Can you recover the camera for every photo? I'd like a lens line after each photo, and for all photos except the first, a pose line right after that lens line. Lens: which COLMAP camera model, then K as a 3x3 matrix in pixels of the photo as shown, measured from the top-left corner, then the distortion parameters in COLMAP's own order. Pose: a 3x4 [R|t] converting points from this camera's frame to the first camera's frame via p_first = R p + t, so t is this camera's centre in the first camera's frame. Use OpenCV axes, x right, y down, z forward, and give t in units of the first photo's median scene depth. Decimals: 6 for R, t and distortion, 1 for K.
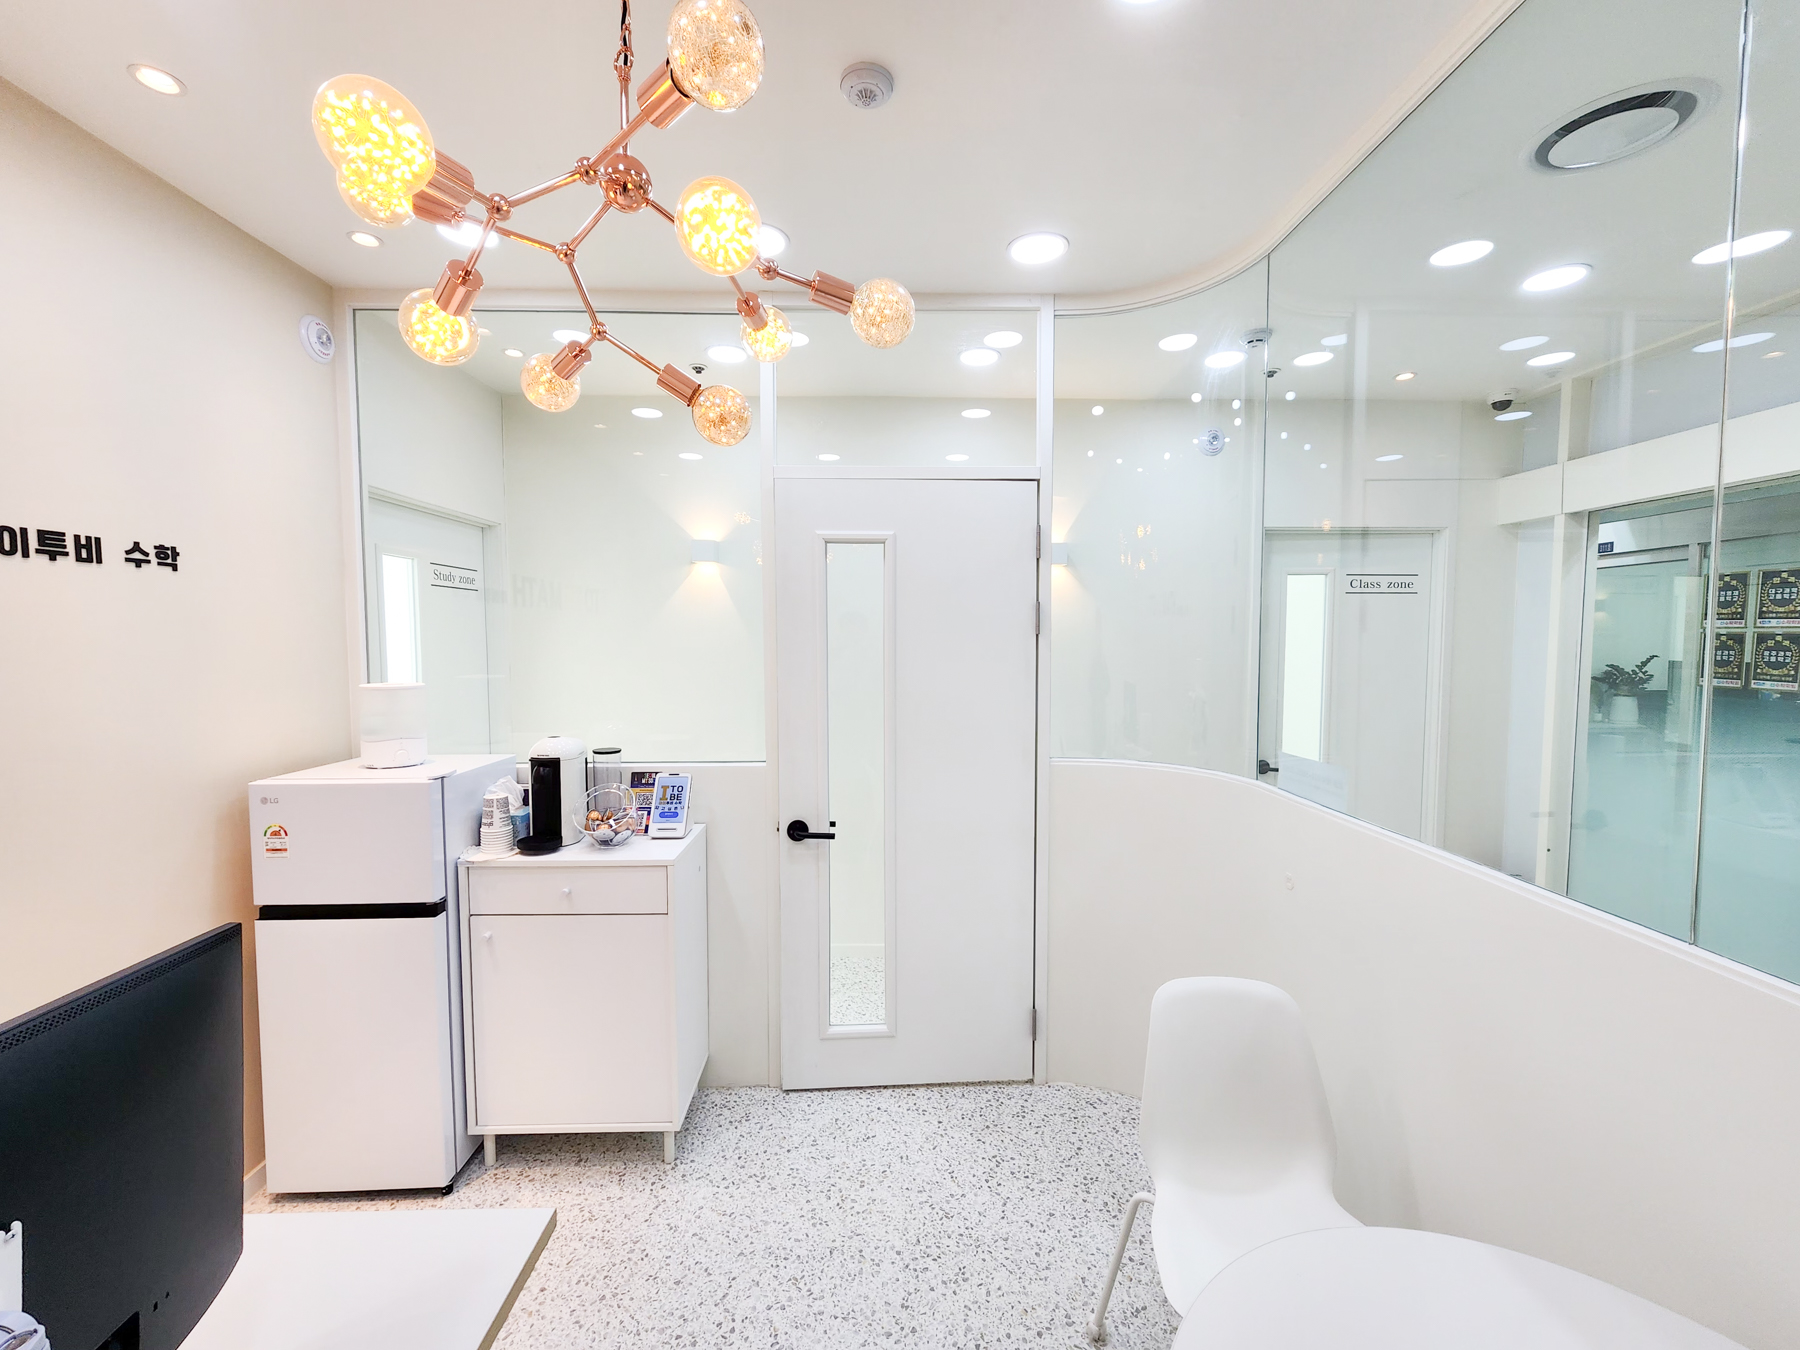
lens RADIAL K [[746.8, 0, 892.9], [0, 746.8, 679.4], [0, 0, 1]] dist [-0.000420, 0.000514]
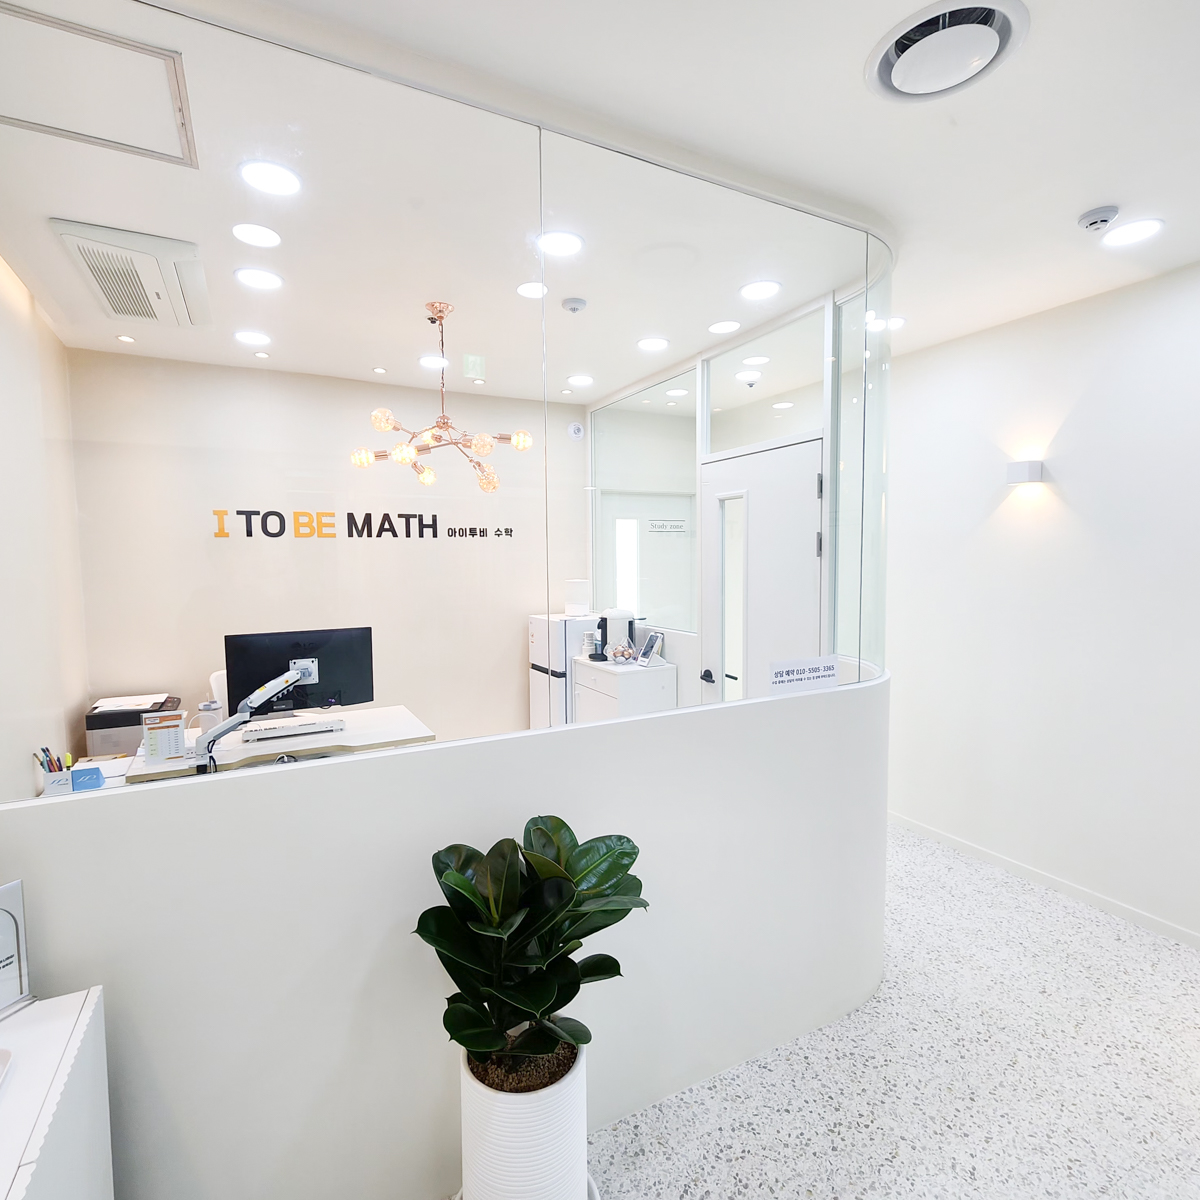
lens RADIAL K [[657.9, 0, 597.2], [0, 657.9, 618.2], [0, 0, 1]] dist [0.000529, -0.003318]
pose [[0.455247, 0.079194, -0.886836, 1.381370], [-0.038898, 0.996854, 0.069051, -0.023248], [0.889515, 0.003060, 0.456896, 0.154648]]
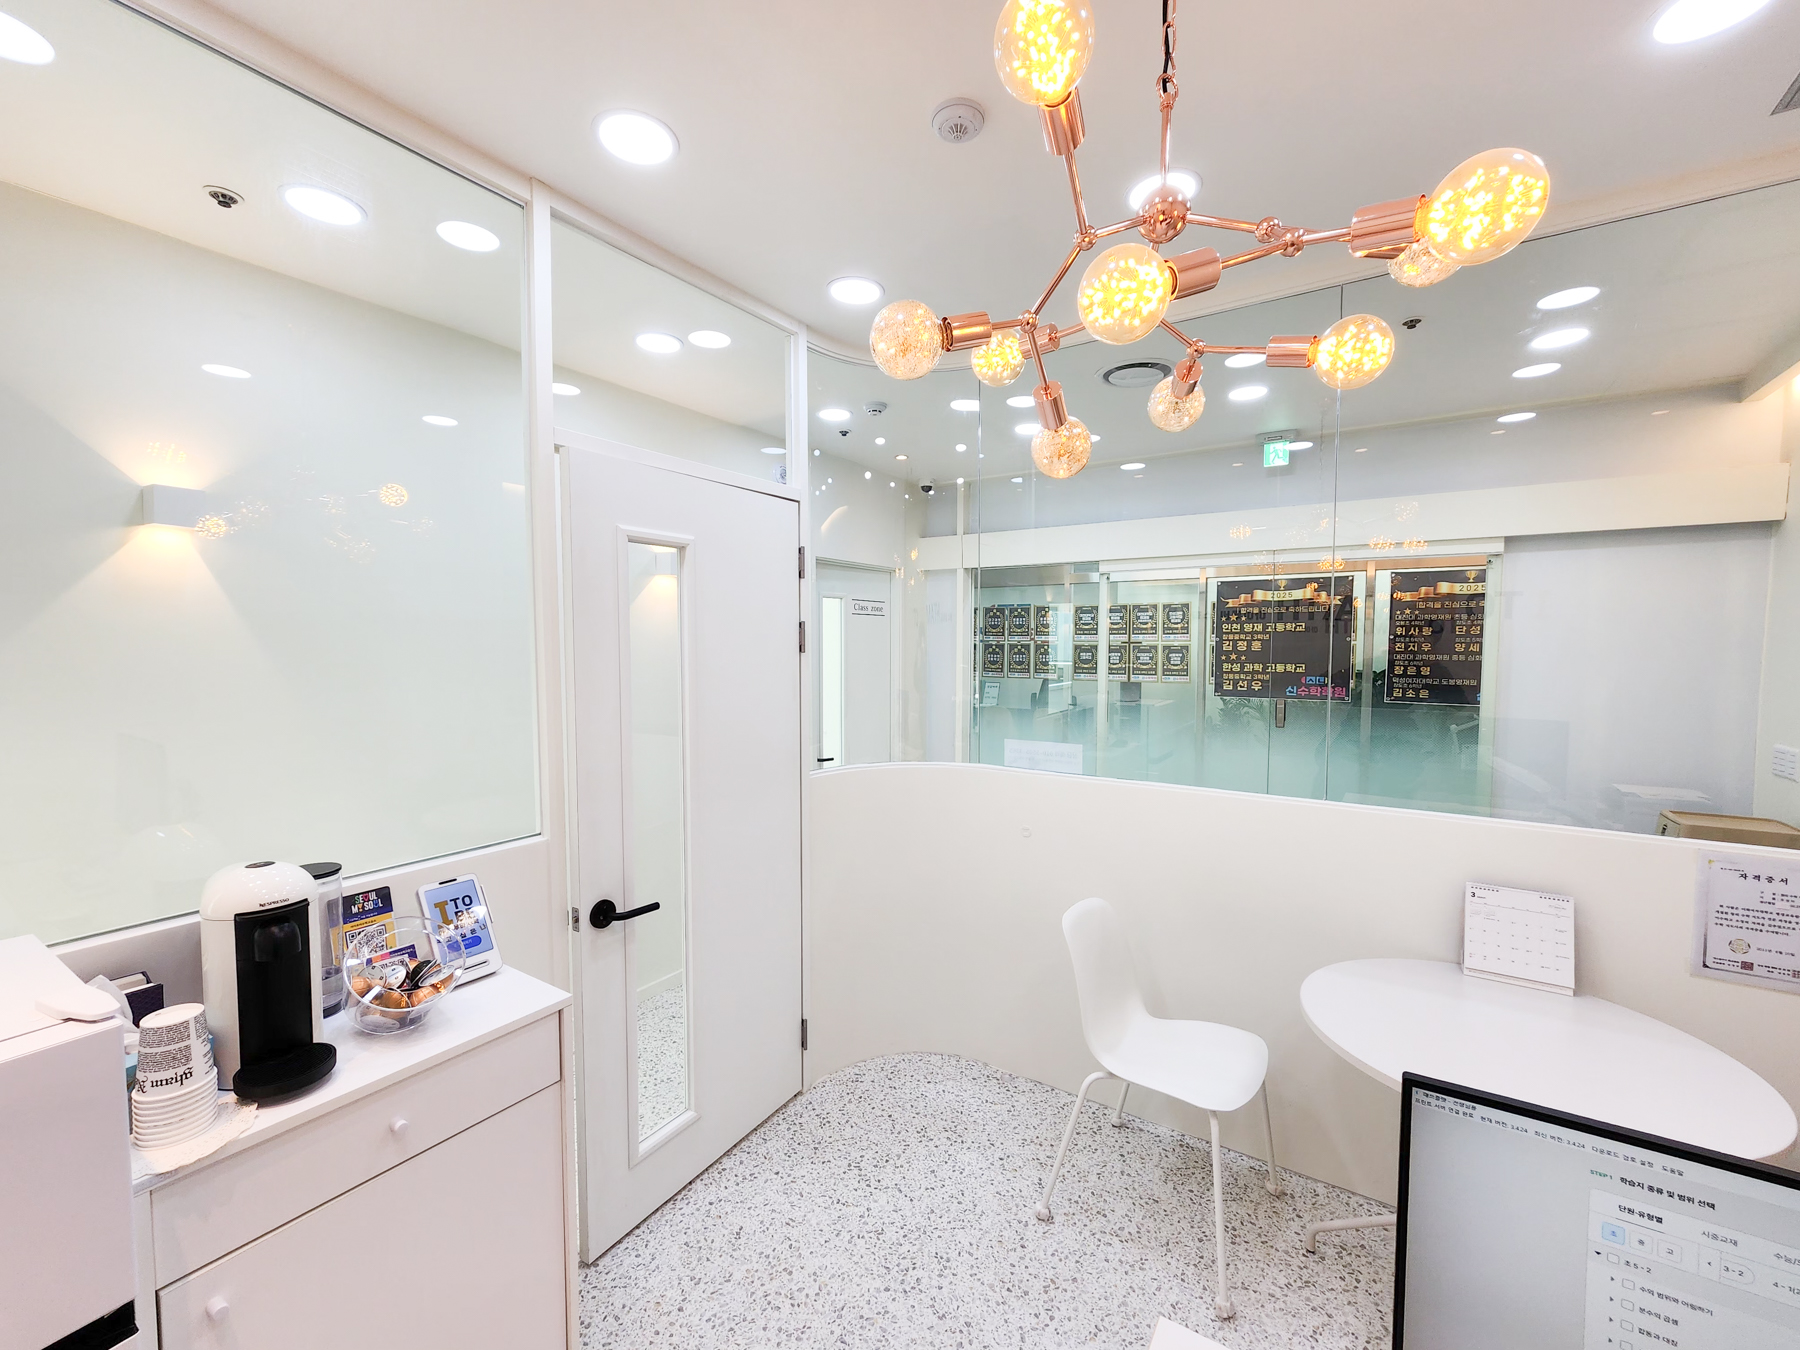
lens RADIAL K [[746.8, 0, 900.2], [0, 746.8, 678.9], [0, 0, 1]] dist [-0.000420, 0.000514]
pose [[0.565576, -0.040110, 0.823720, -0.733937], [0.040268, 0.998968, 0.020995, -0.053132], [-0.823712, 0.021296, 0.566608, 0.397164]]
